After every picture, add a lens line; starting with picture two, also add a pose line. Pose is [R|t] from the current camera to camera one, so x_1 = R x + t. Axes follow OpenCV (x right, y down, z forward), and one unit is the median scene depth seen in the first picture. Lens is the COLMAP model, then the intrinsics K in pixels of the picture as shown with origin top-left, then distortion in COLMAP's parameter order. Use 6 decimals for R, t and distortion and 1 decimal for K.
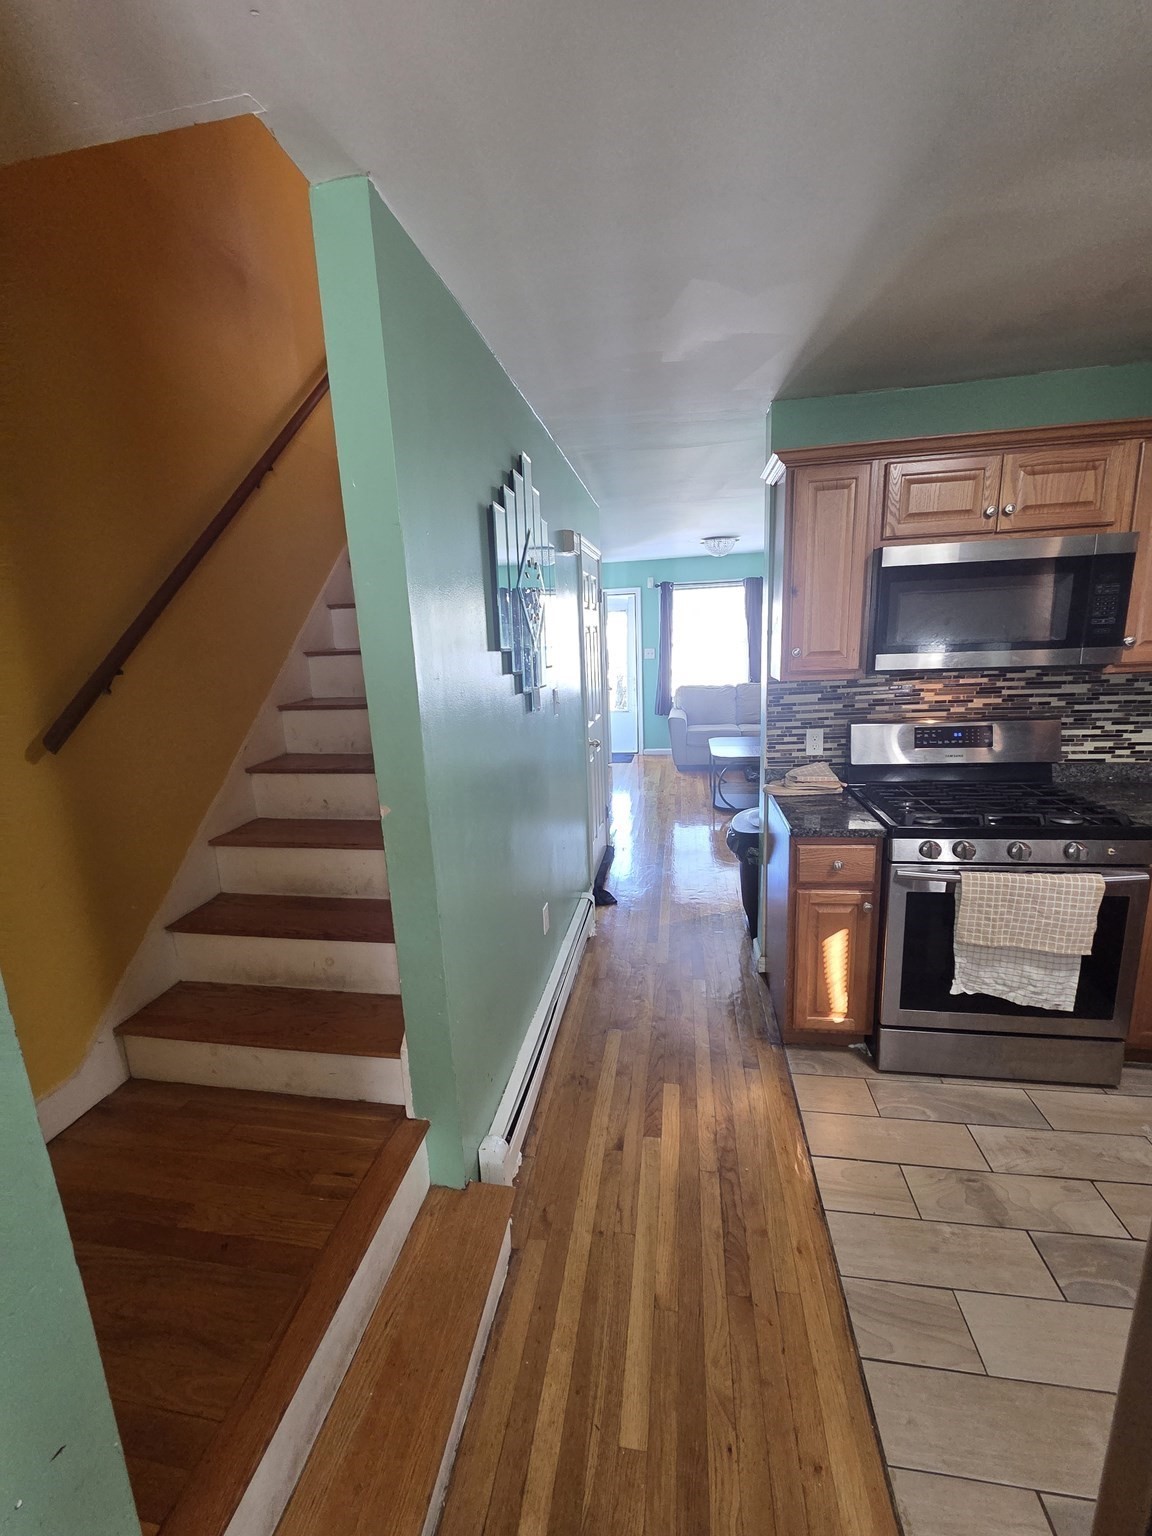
lens RADIAL K [[628.9, 0, 573.9], [0, 628.9, 766.6], [0, 0, 1]] dist [-0.002111, 0.001538]
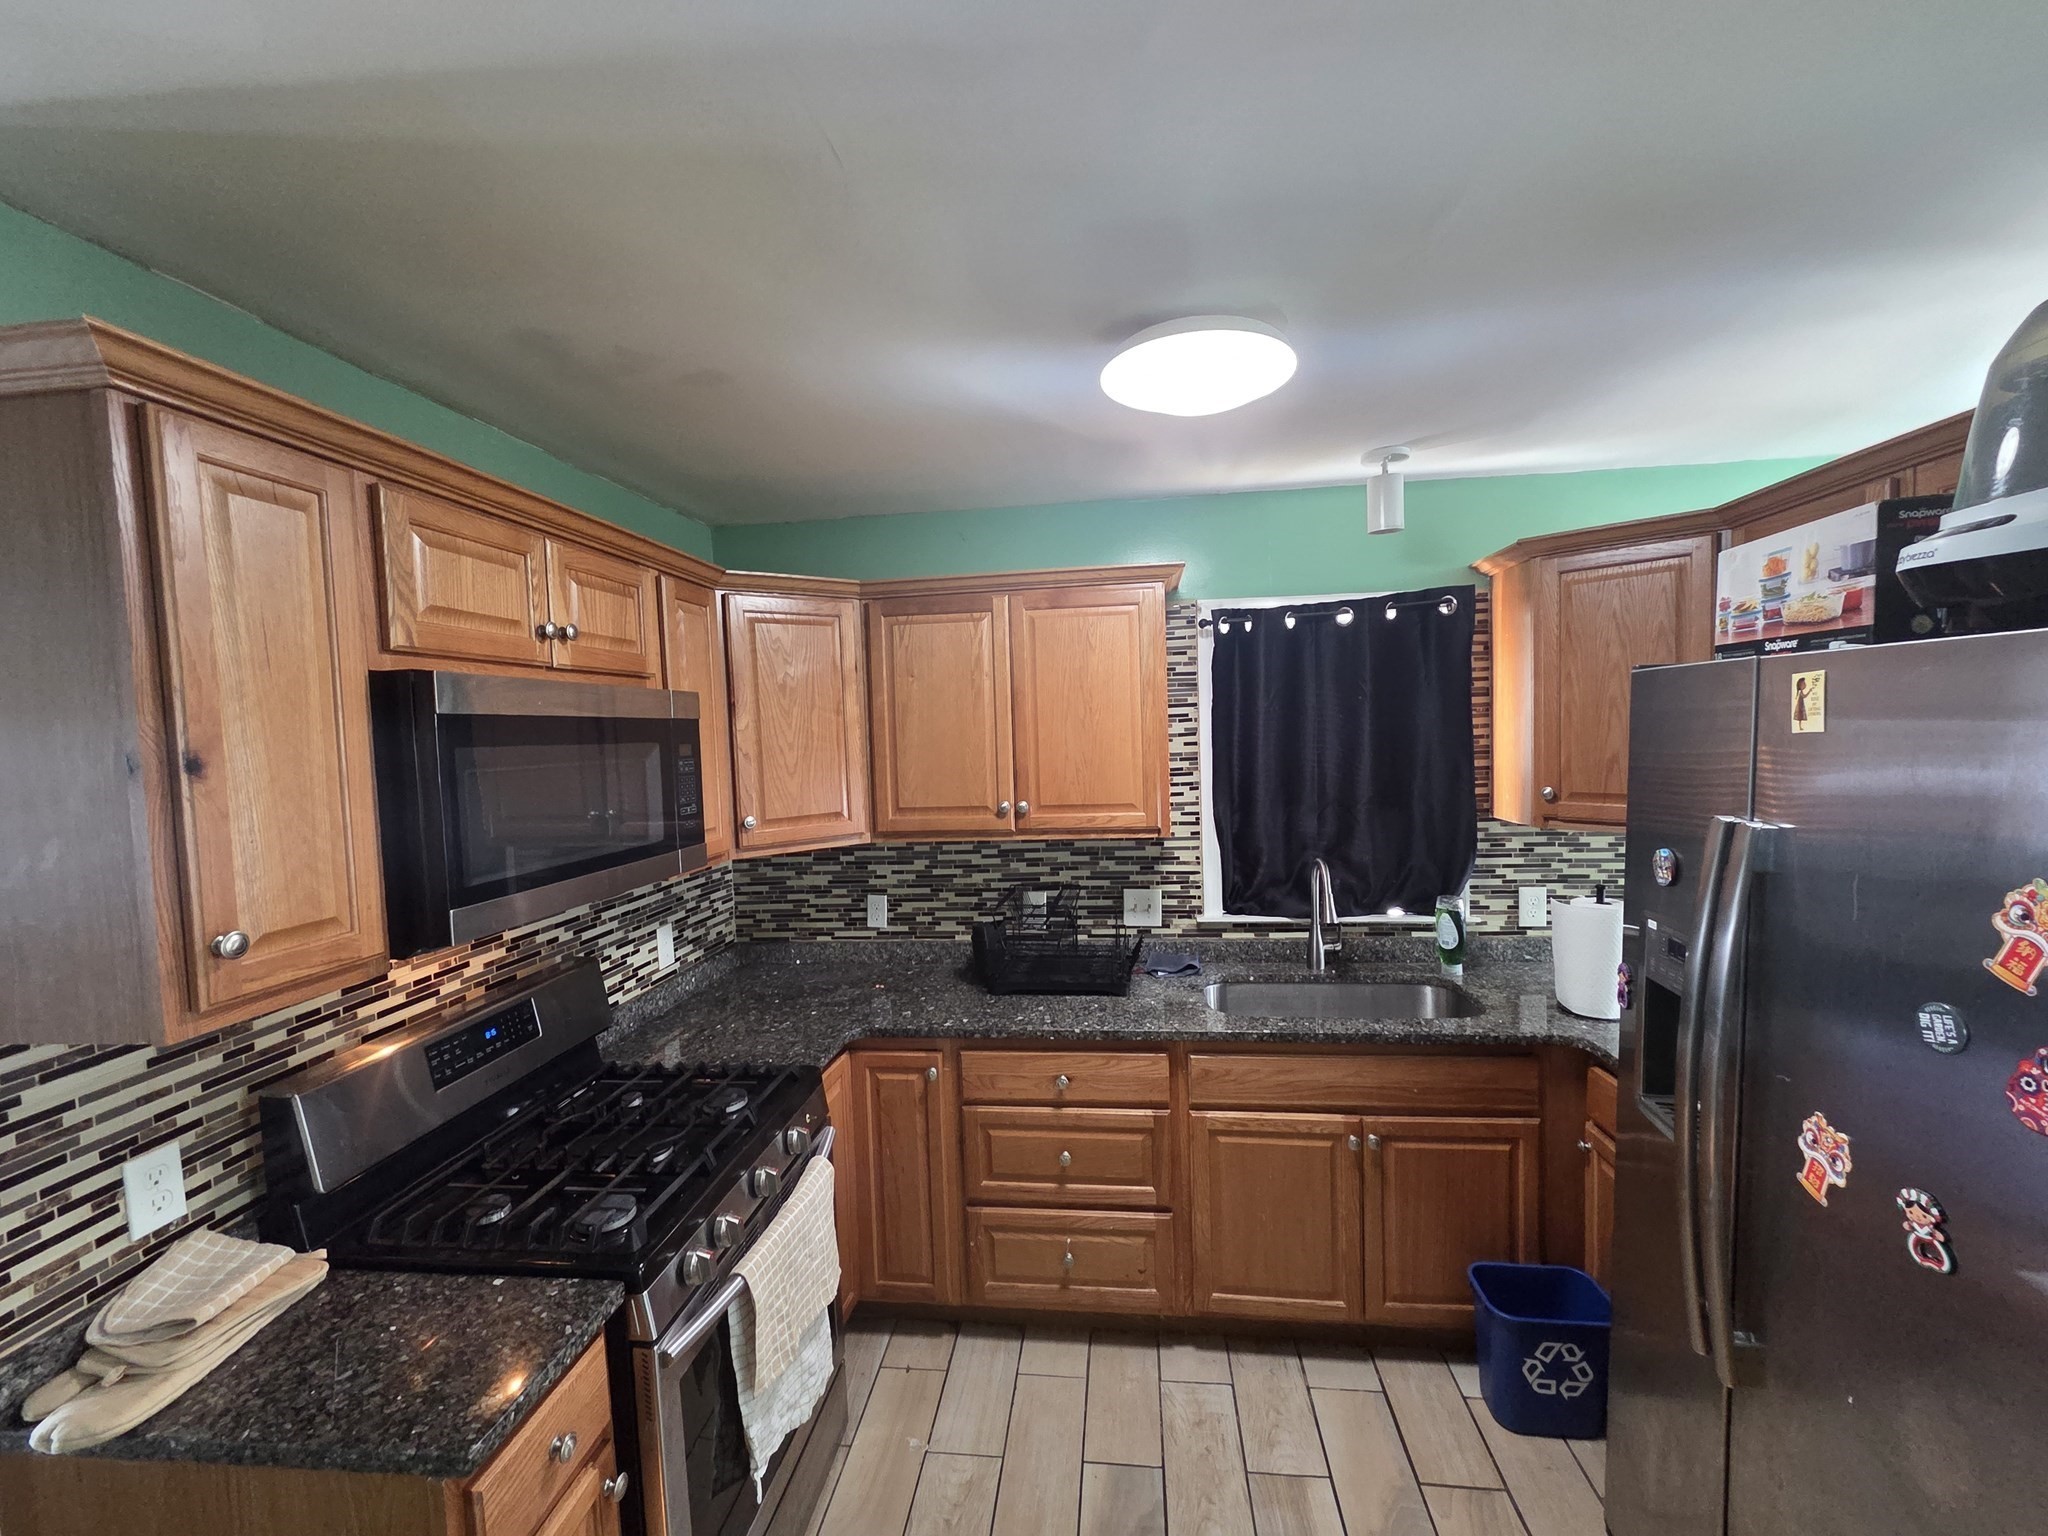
lens RADIAL K [[838.5, 0, 1019.5], [0, 838.5, 776.6], [0, 0, 1]] dist [-0.002111, 0.001538]
pose [[-0.032575, -0.009664, 0.999423, -0.086346], [0.240654, 0.970458, 0.017228, -0.158848], [-0.970064, 0.241076, -0.029287, 0.534676]]
